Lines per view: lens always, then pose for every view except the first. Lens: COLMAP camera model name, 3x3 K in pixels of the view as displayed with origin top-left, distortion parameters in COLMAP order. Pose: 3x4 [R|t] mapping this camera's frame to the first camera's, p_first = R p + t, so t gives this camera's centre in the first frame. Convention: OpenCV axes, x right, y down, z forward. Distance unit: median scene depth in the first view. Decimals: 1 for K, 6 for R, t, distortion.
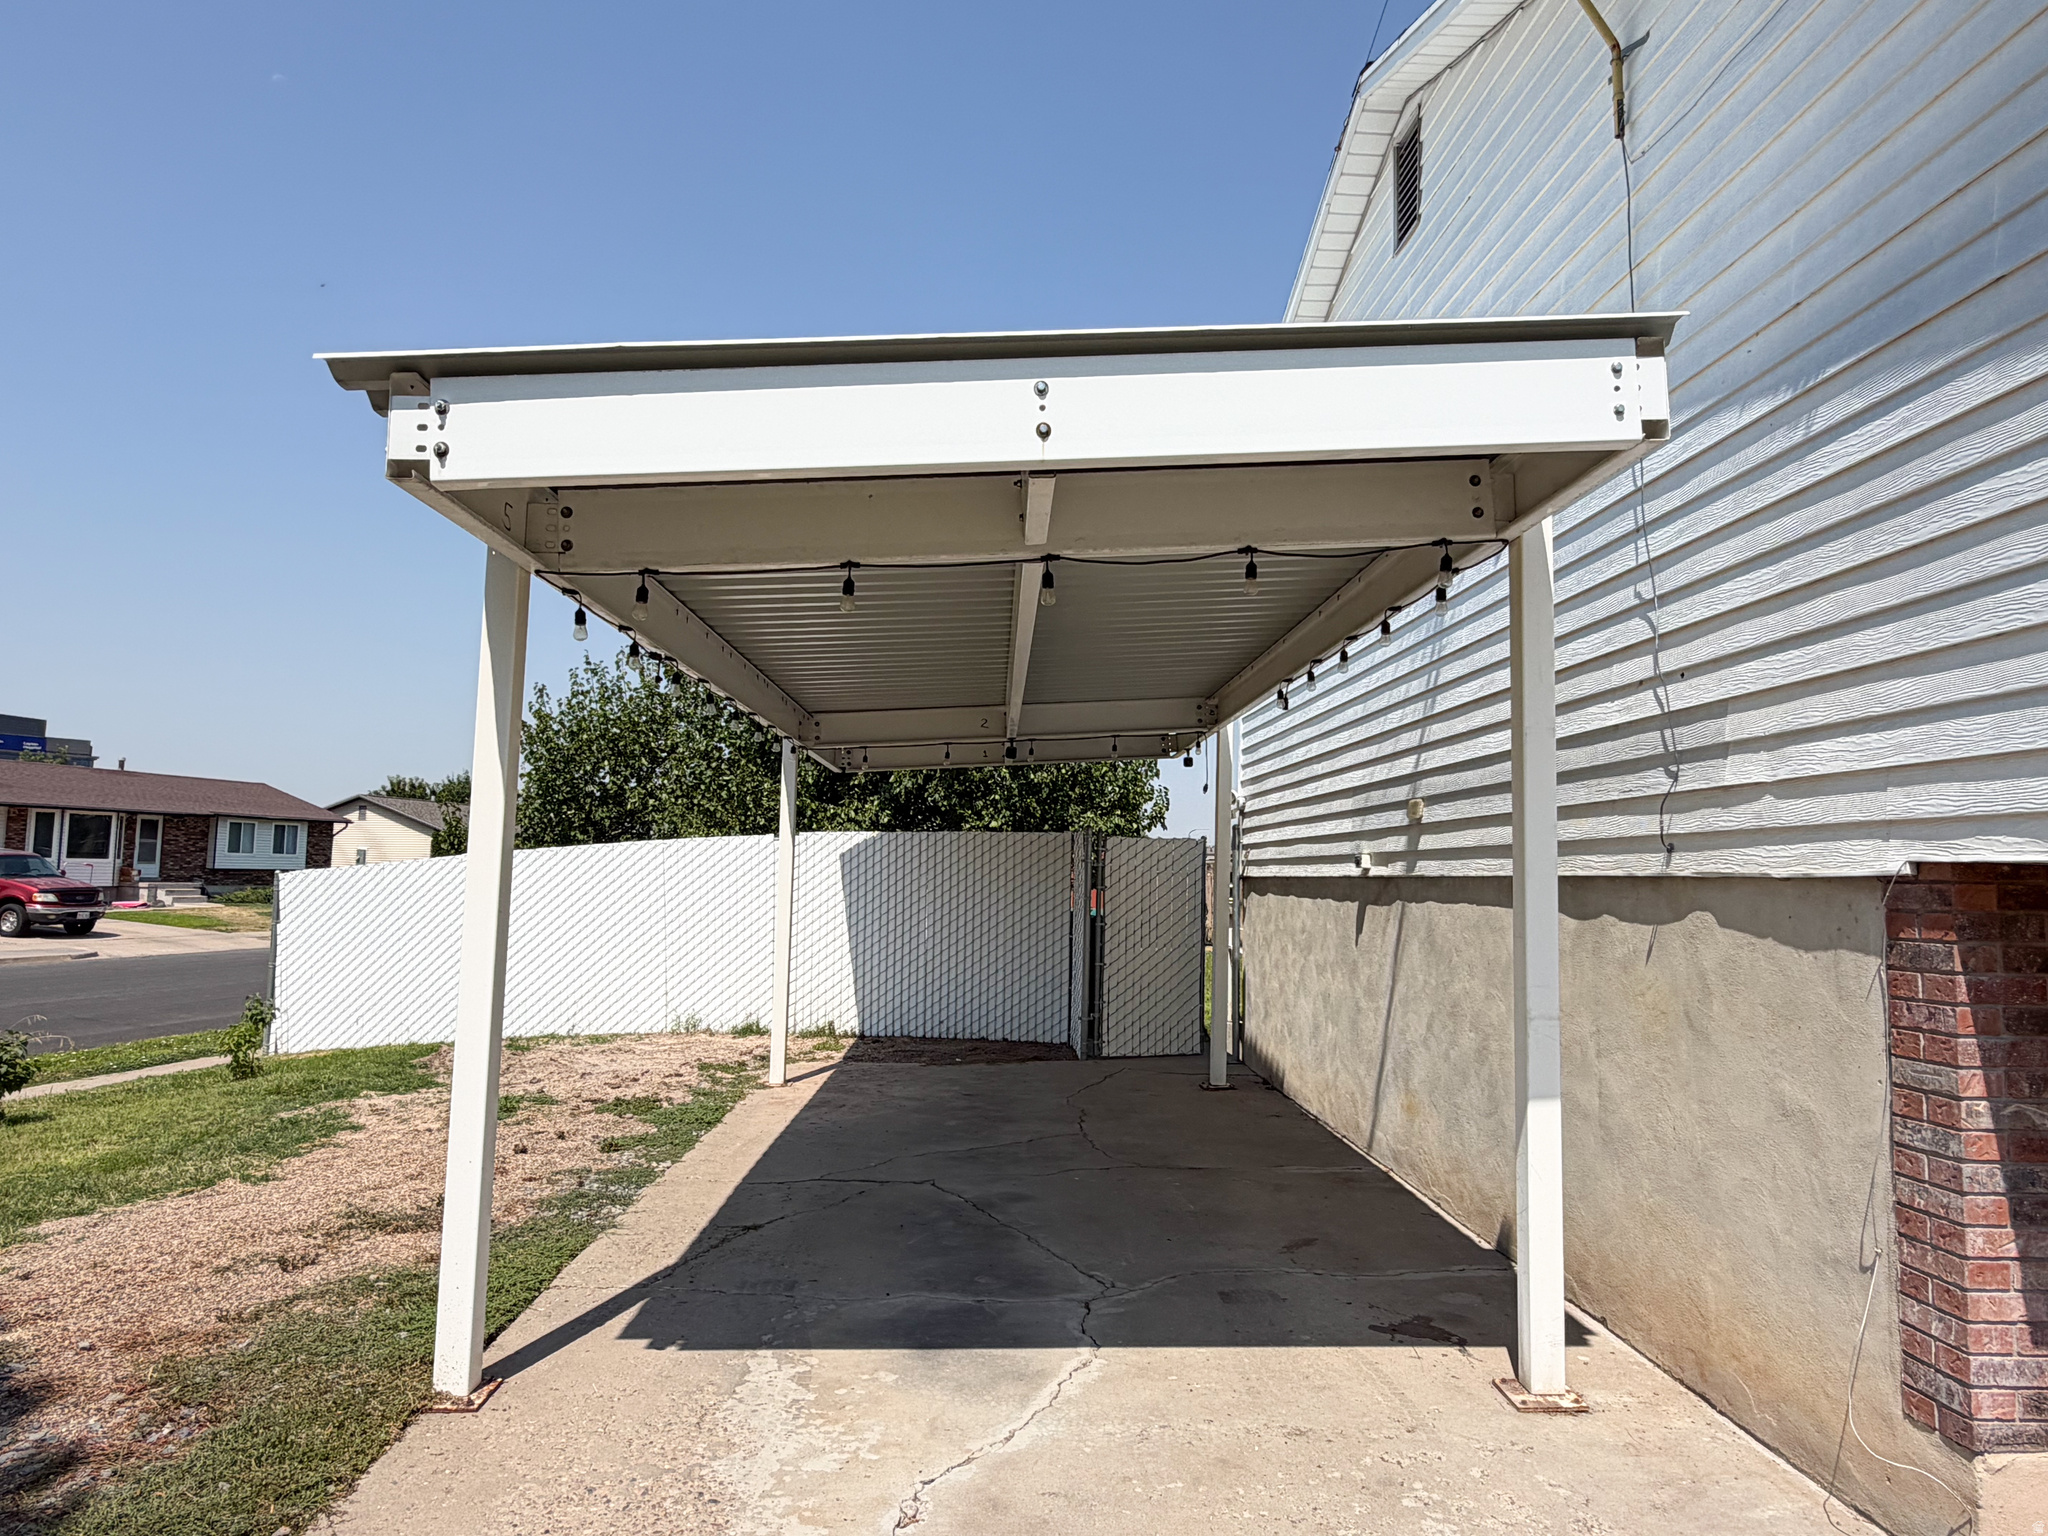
lens RADIAL K [[1269.3, 0, 1026.4], [0, 1269.3, 768.3], [0, 0, 1]] dist [-0.001013, 0.002124]
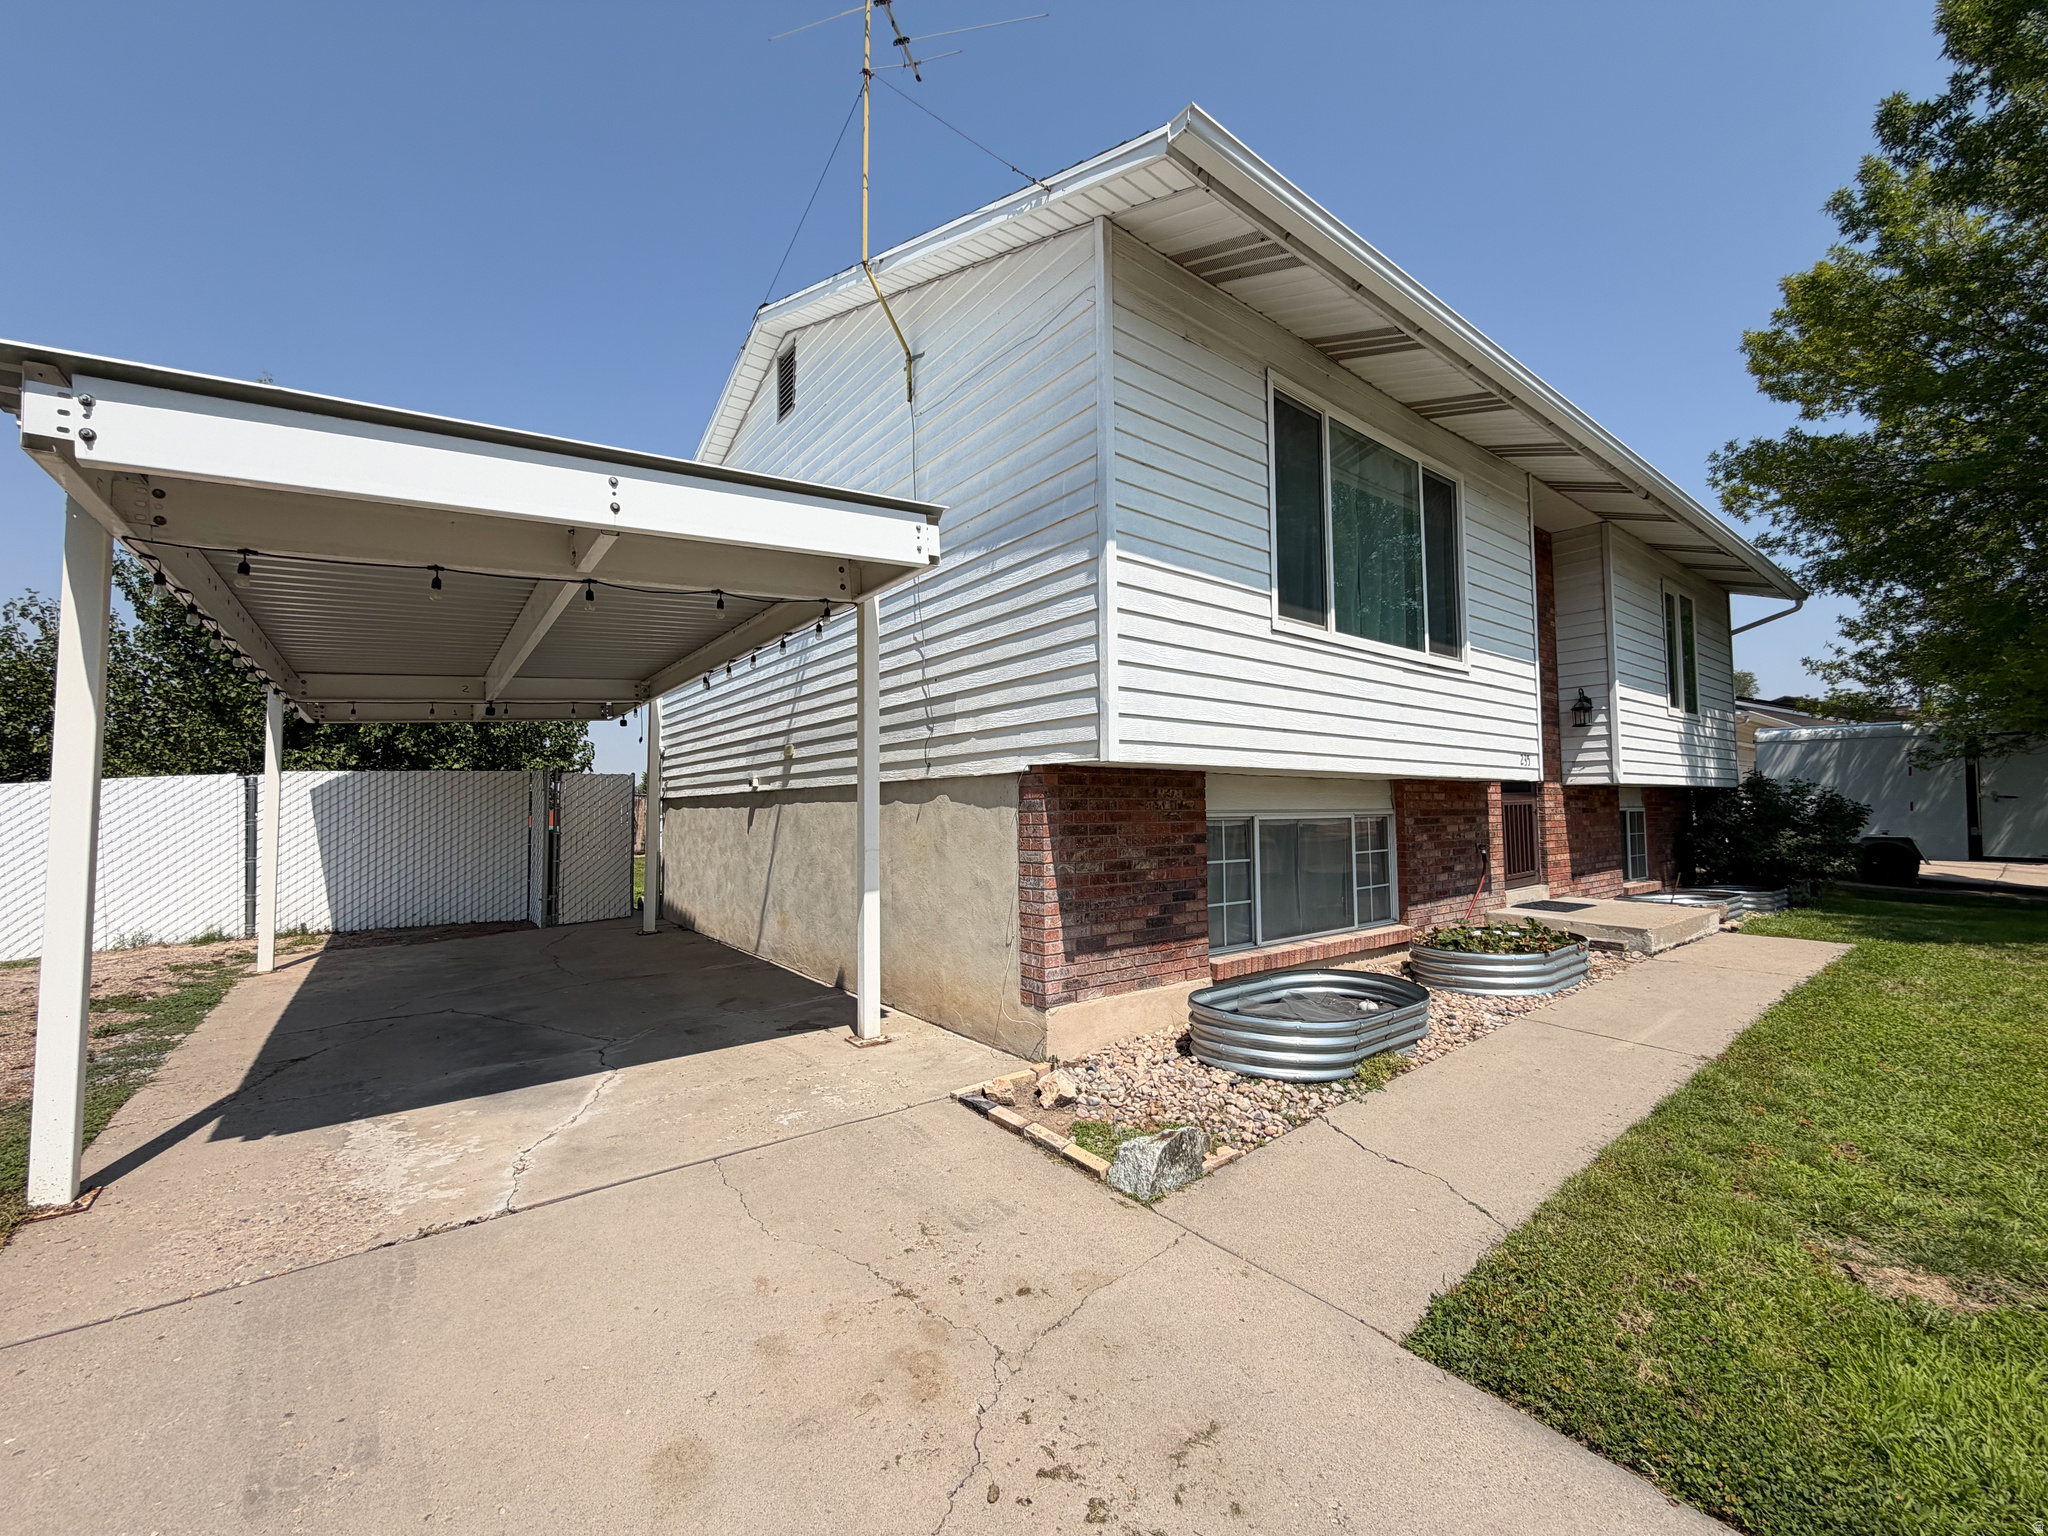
lens RADIAL K [[817.1, 0, 1024.2], [0, 817.1, 767.4], [0, 0, 1]] dist [0.000940, -0.000114]
pose [[0.811476, -0.000651, 0.584386, -0.131943], [-0.020069, 0.999379, 0.028980, 0.025361], [-0.584041, -0.035245, 0.810958, -0.149145]]
